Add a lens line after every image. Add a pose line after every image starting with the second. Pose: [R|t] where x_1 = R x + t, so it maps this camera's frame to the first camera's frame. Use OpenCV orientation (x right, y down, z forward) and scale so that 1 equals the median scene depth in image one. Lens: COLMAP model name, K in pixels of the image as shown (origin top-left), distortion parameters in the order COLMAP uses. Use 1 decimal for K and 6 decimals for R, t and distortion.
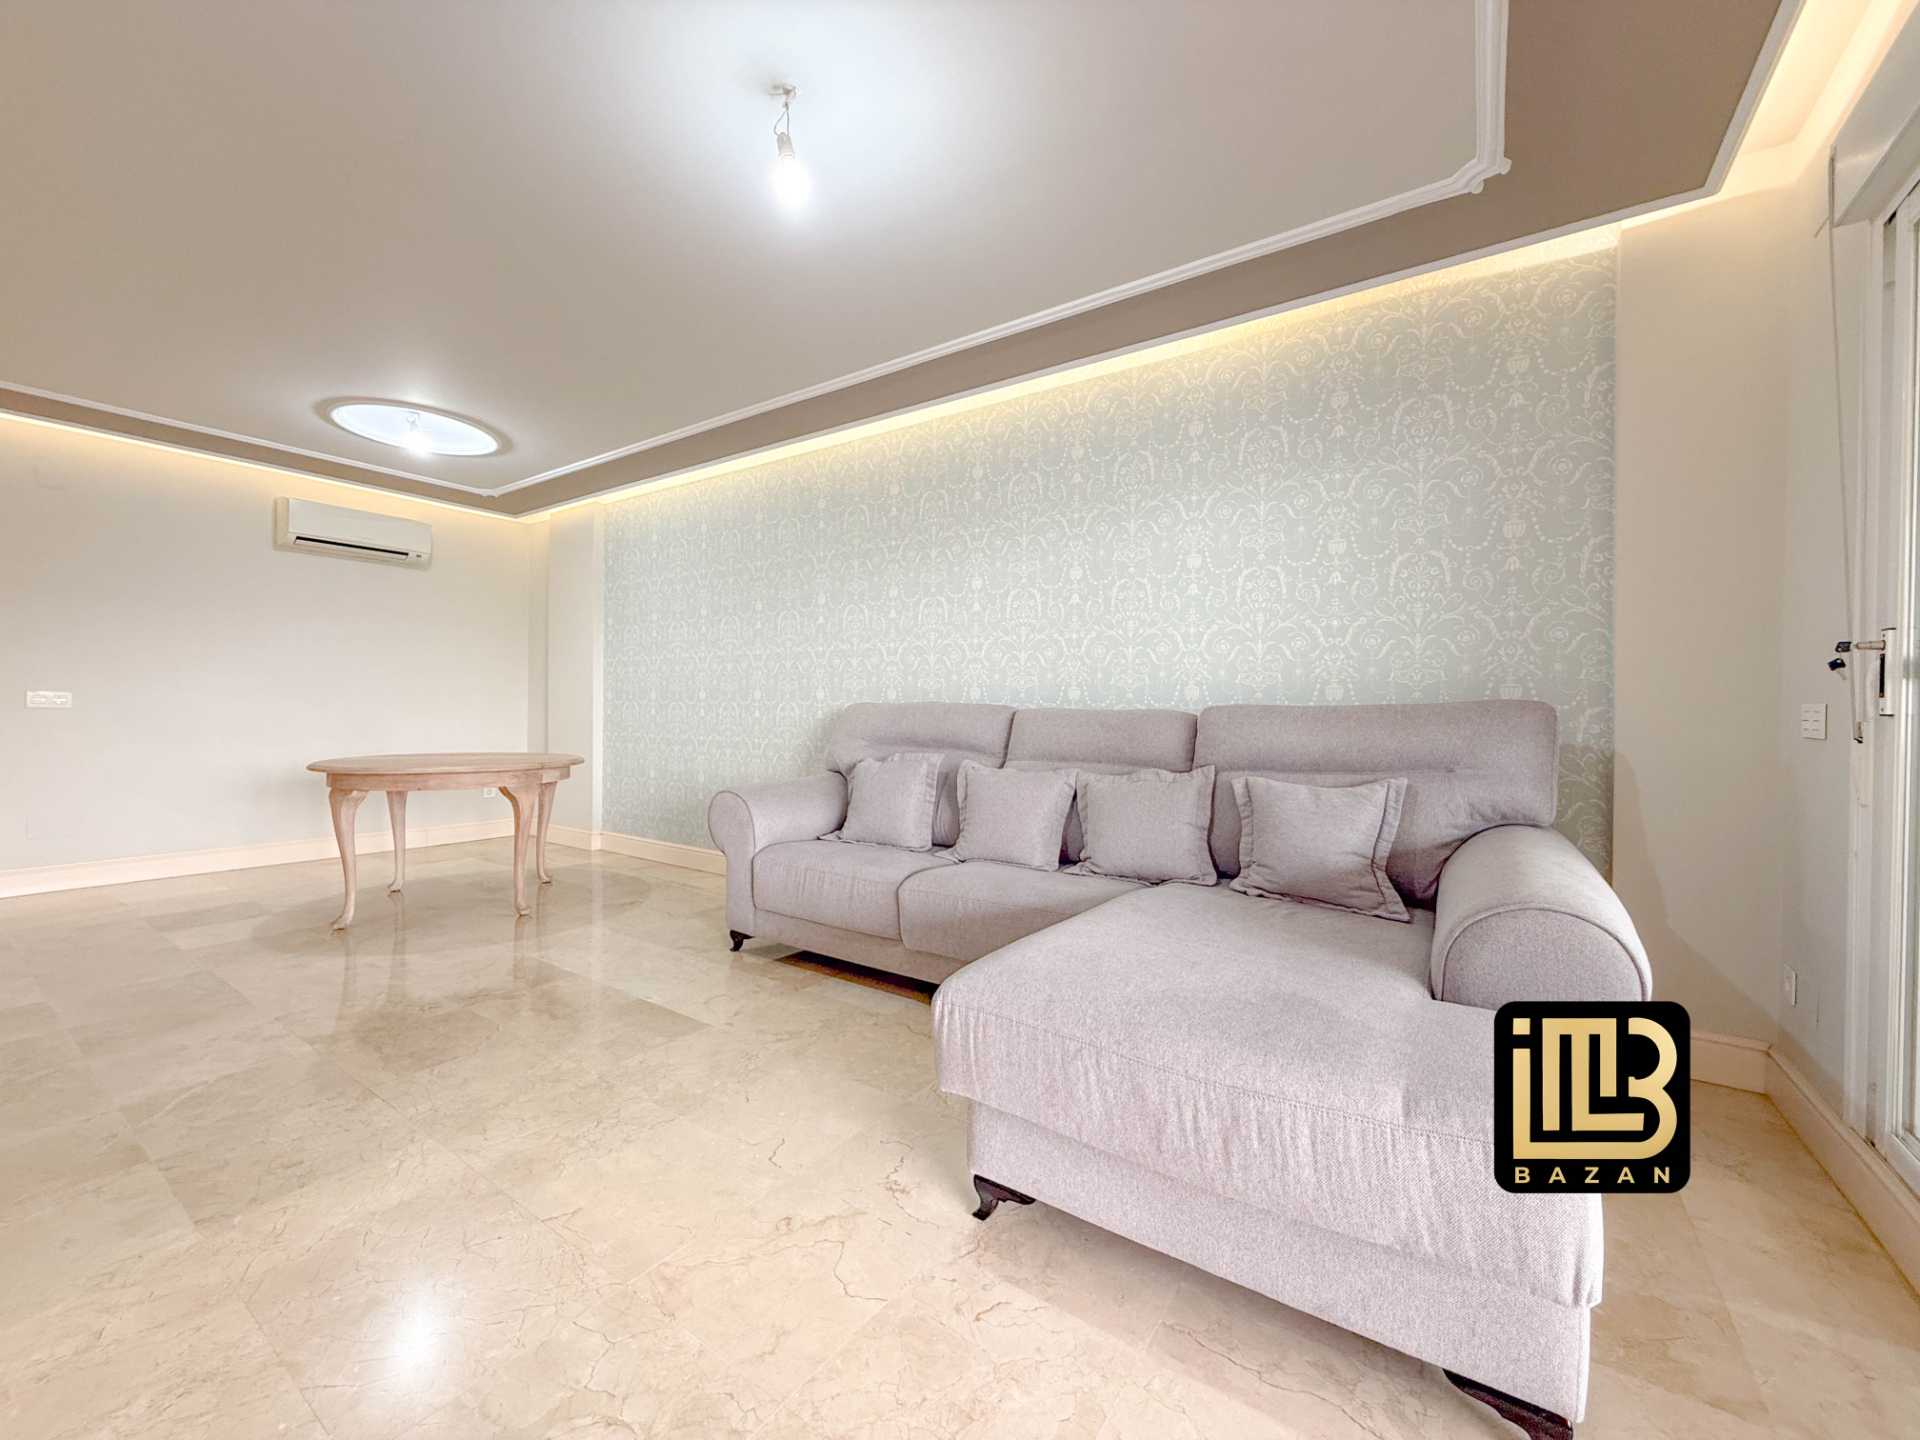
lens RADIAL K [[830.8, 0, 960.0], [0, 830.8, 720.0], [0, 0, 1]] dist [0.026236, 0.000086]
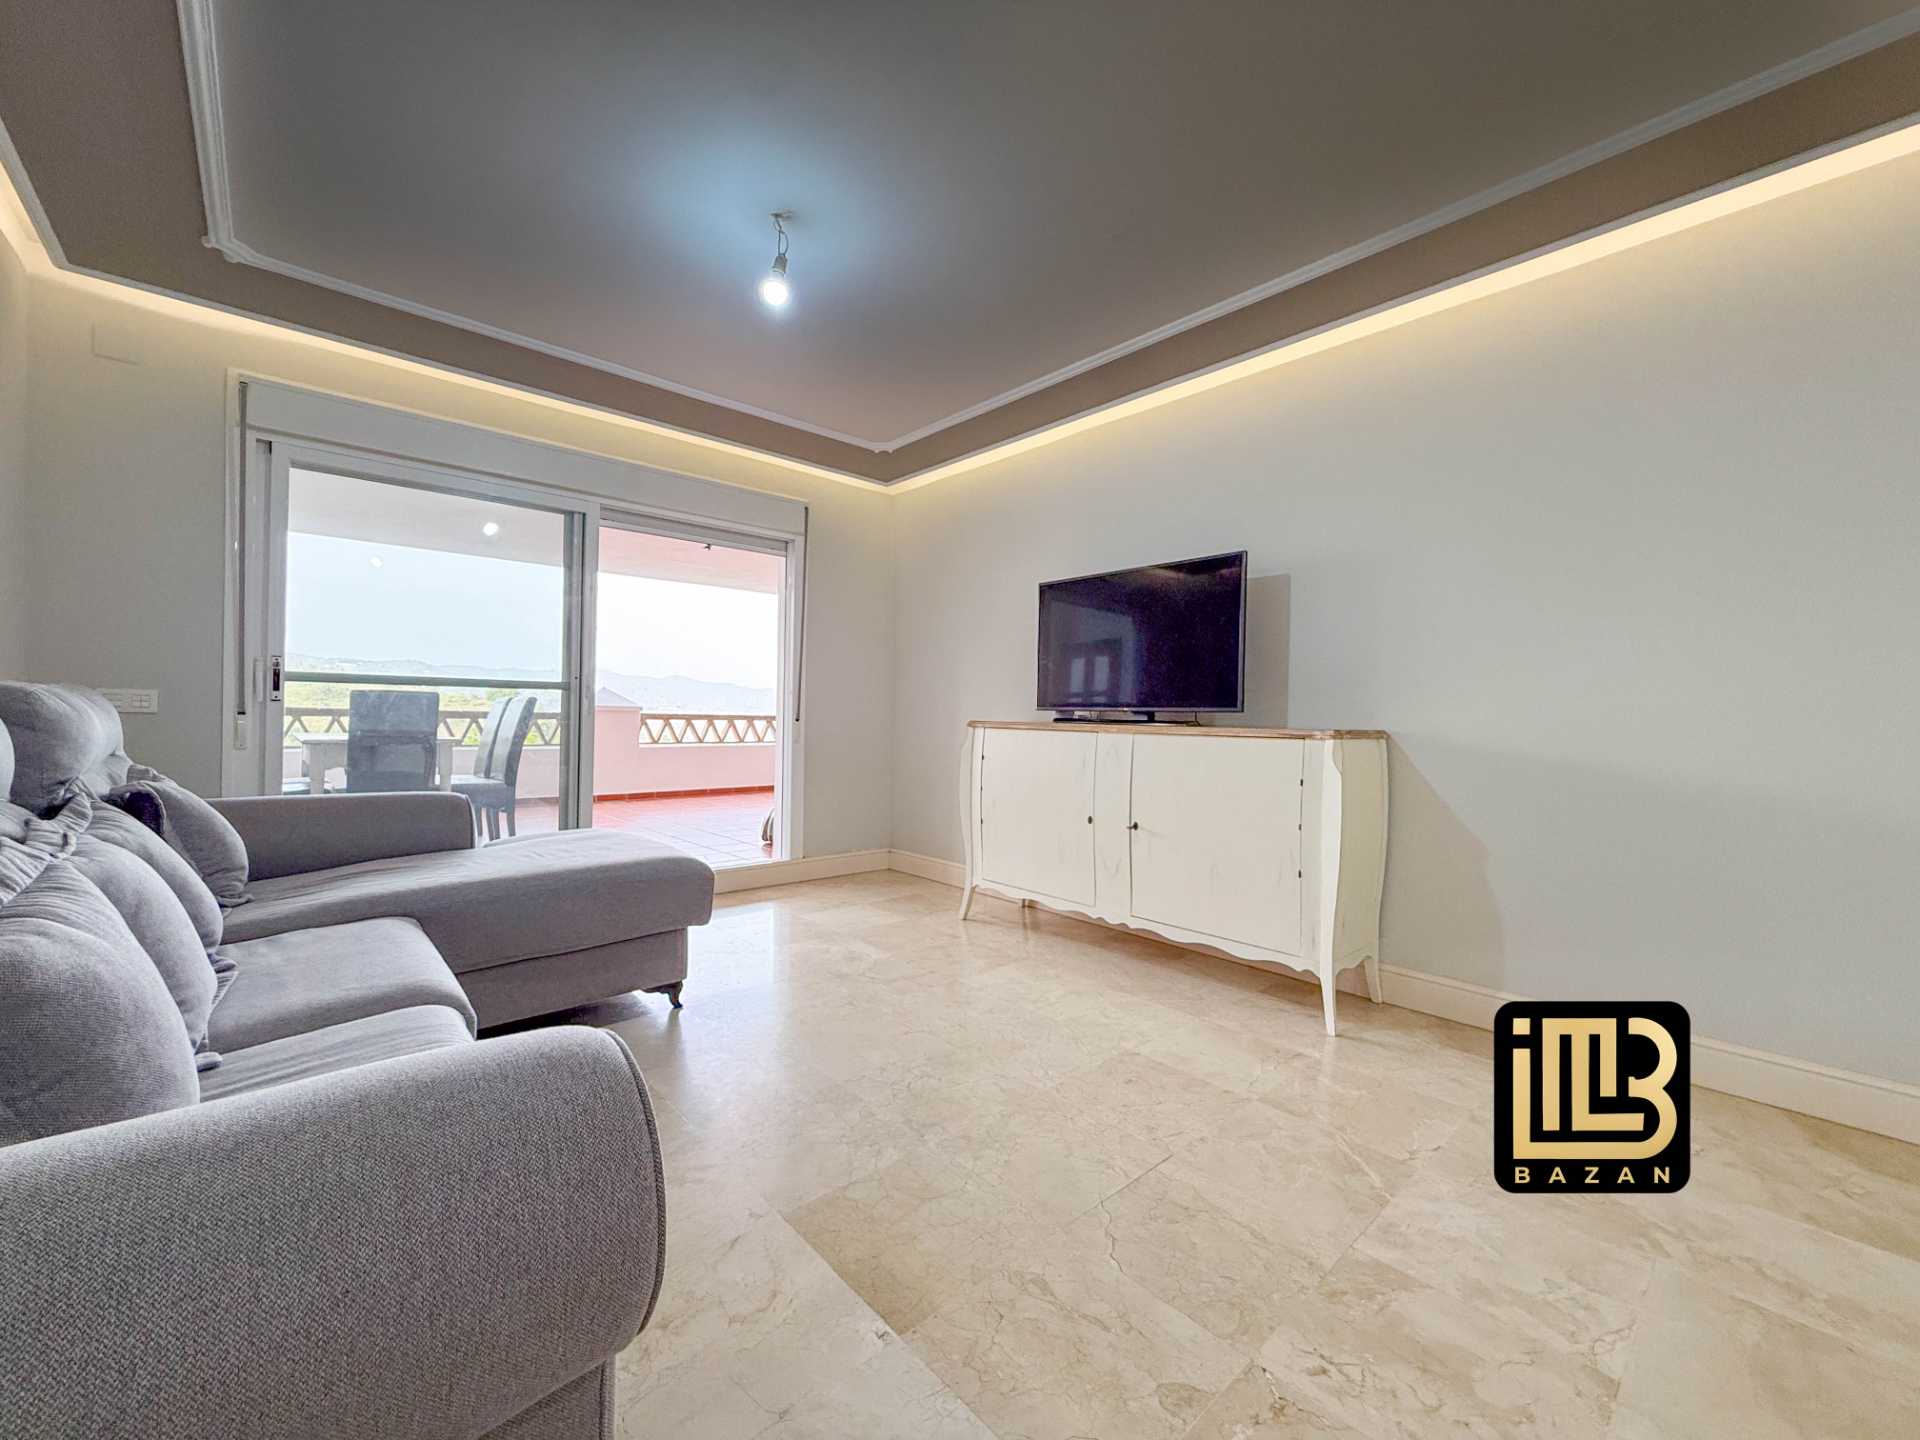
lens RADIAL K [[759.7, 0, 956.5], [0, 759.7, 720.3], [0, 0, 1]] dist [-0.001610, -0.000082]
pose [[-0.977532, -0.029263, 0.208746, -0.269907], [-0.025059, 0.999427, 0.022757, -0.011719], [-0.209292, 0.017014, -0.977705, 0.770575]]
